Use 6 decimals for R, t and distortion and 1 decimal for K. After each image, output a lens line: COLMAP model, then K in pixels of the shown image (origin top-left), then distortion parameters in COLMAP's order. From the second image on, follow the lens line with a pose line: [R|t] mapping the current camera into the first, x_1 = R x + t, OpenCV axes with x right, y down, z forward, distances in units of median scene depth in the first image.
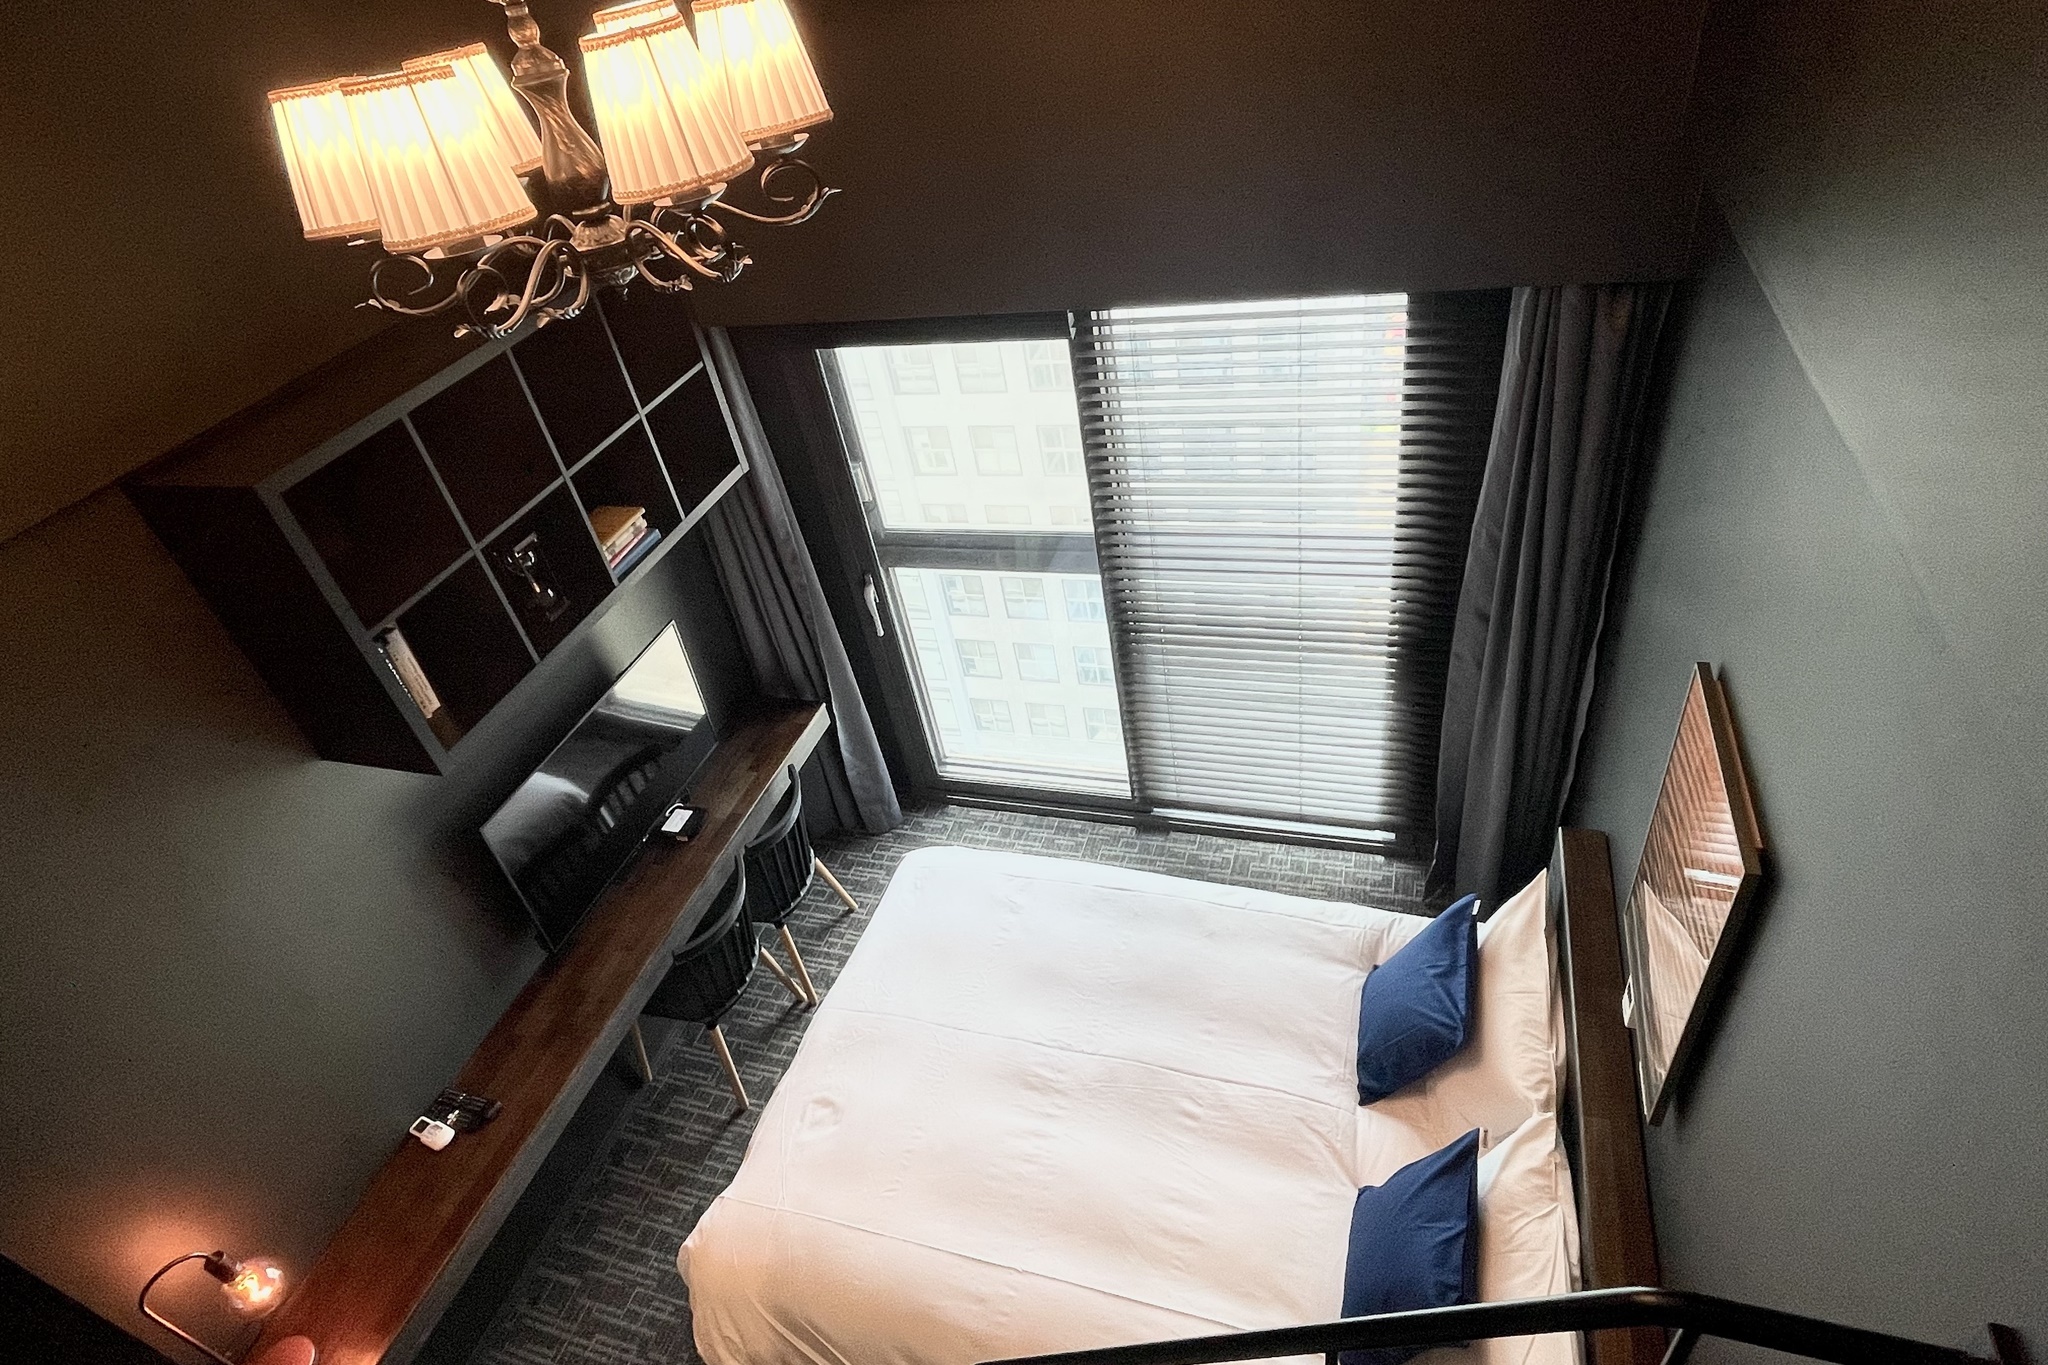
lens RADIAL K [[1114.1, 0, 1024.0], [0, 1114.1, 682.5], [0, 0, 1]] dist [0.001476, 0.000072]
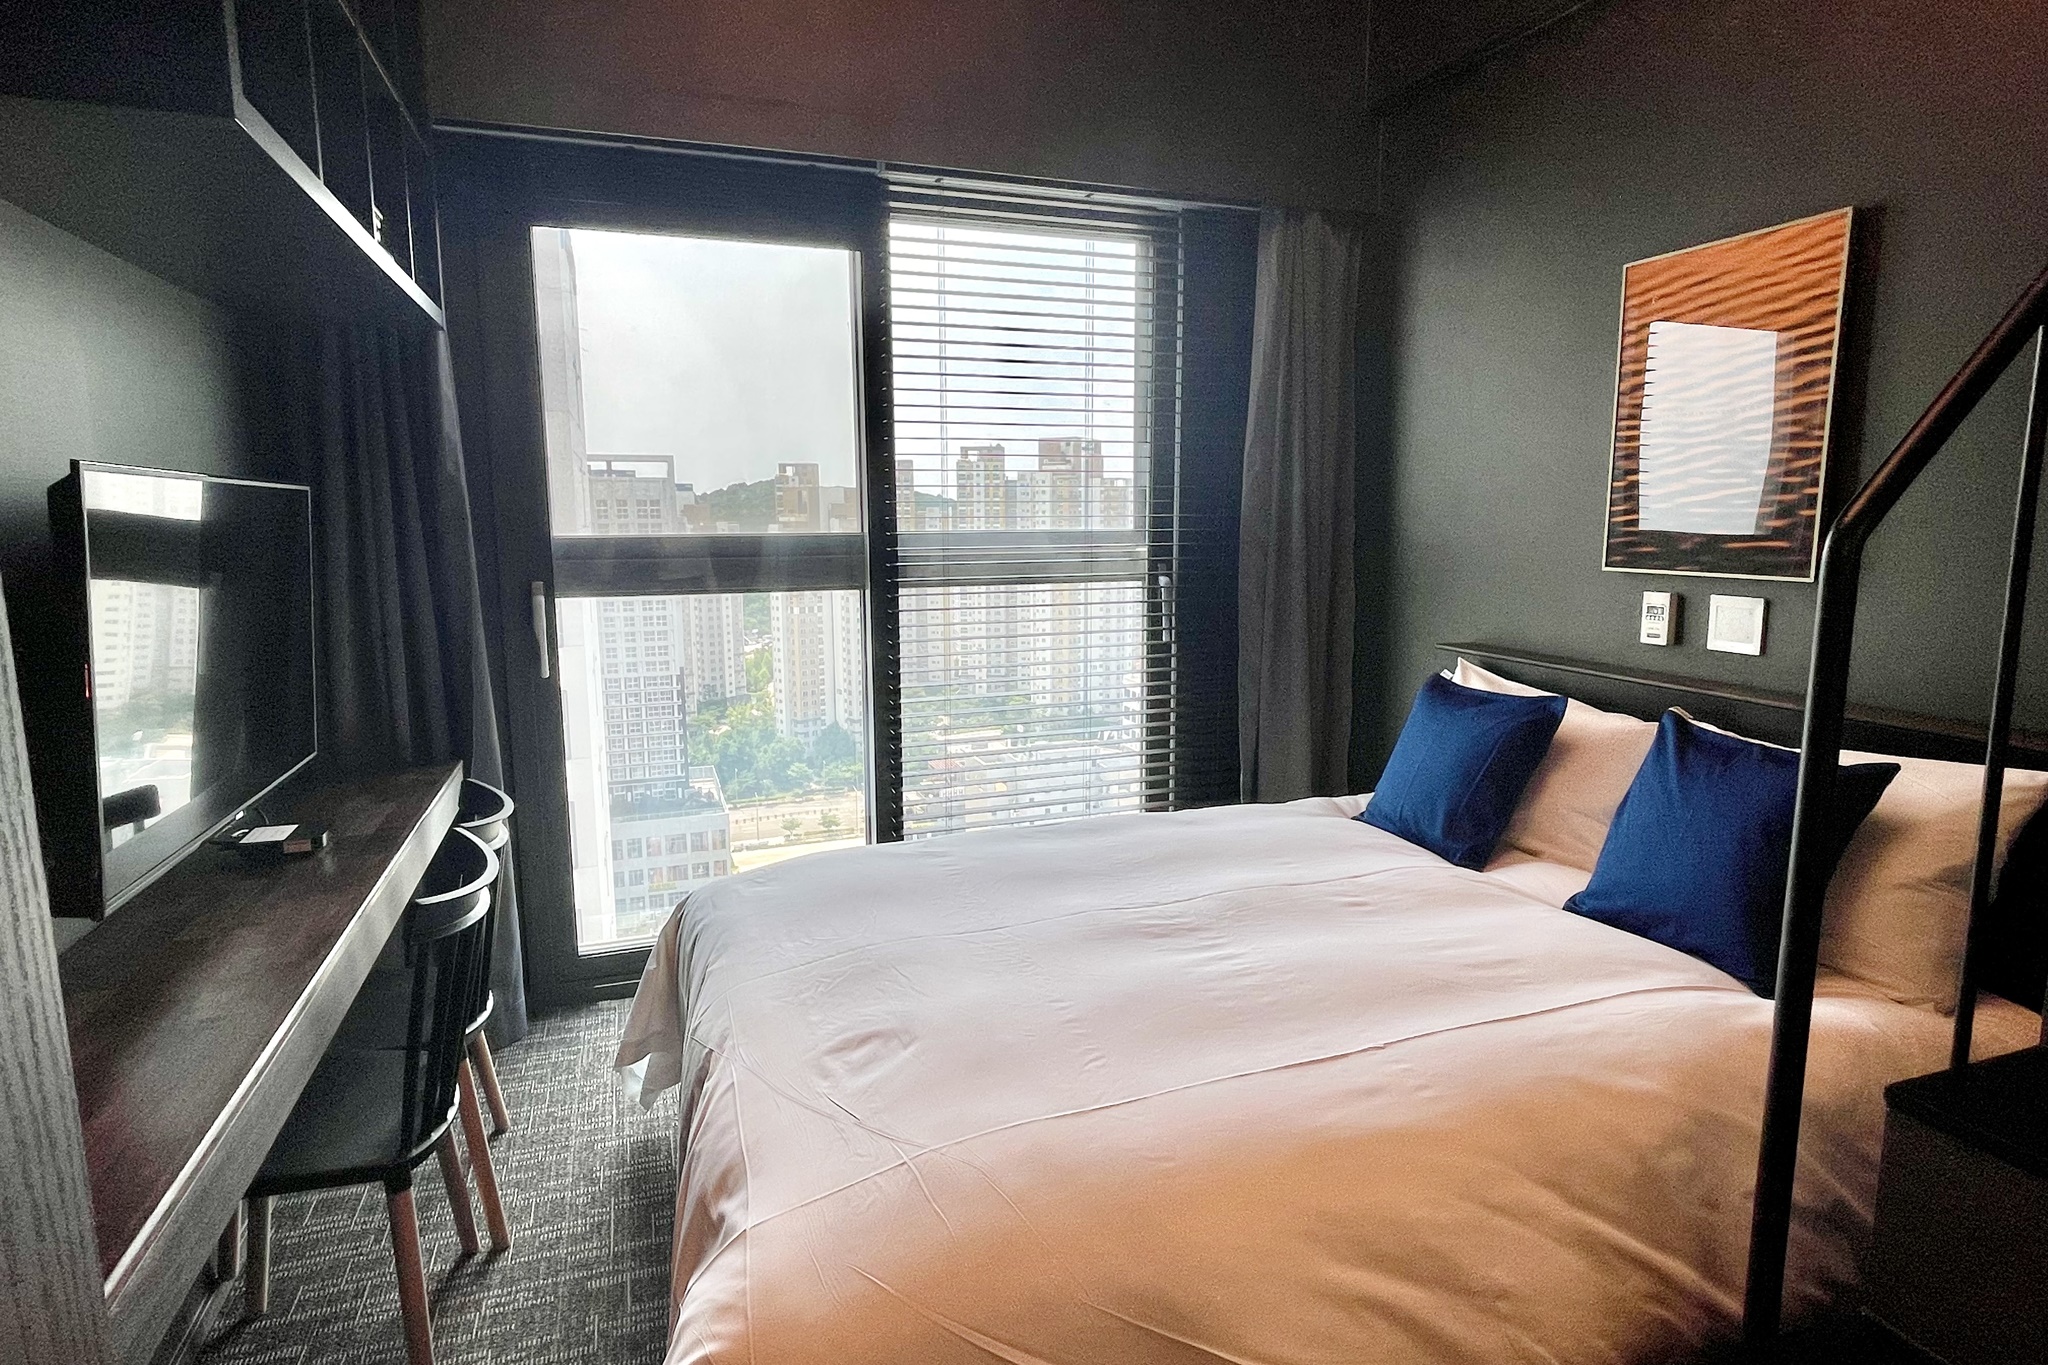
lens RADIAL K [[1114.1, 0, 1024.0], [0, 1114.1, 682.5], [0, 0, 1]] dist [0.001476, 0.000072]
pose [[0.783956, 0.053902, 0.618472, -0.456757], [0.283662, 0.855049, -0.434082, 0.489064], [-0.552222, 0.515738, 0.655031, 0.531473]]
